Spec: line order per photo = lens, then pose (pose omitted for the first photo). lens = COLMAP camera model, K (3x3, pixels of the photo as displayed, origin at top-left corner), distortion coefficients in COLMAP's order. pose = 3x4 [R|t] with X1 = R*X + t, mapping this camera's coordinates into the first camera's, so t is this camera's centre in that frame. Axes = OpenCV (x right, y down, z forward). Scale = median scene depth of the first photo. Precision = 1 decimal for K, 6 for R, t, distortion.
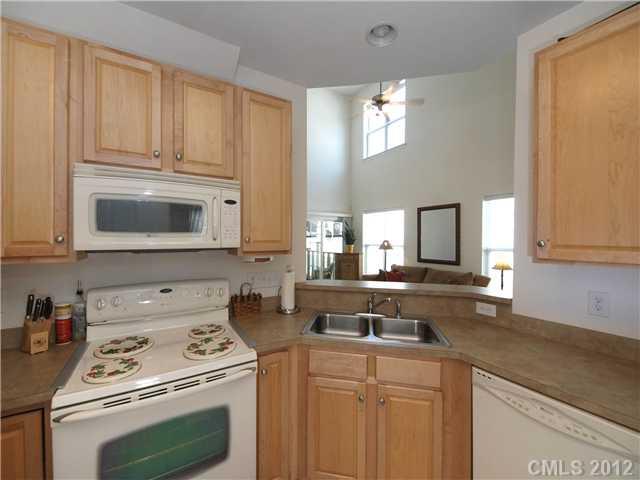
lens RADIAL K [[263.2, 0, 317.7], [0, 263.2, 235.8], [0, 0, 1]] dist [-0.008036, -0.000518]
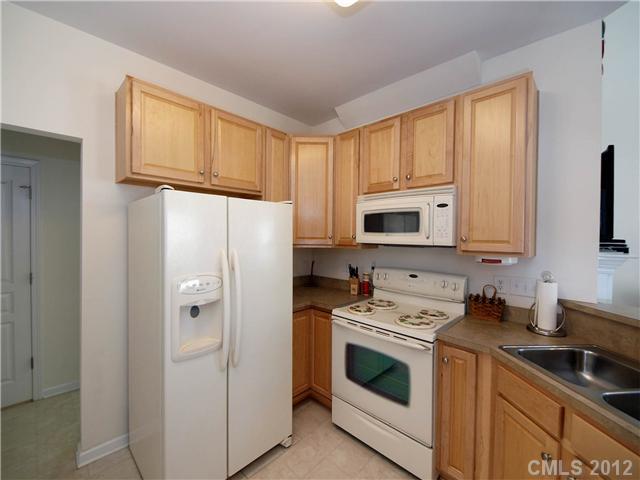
lens RADIAL K [[263.2, 0, 316.2], [0, 263.2, 240.5], [0, 0, 1]] dist [-0.008036, -0.000518]
pose [[0.251716, 0.016163, -0.967666, 0.663496], [-0.011017, 0.999844, 0.013834, 0.013695], [0.967739, 0.007178, 0.251854, 0.192583]]
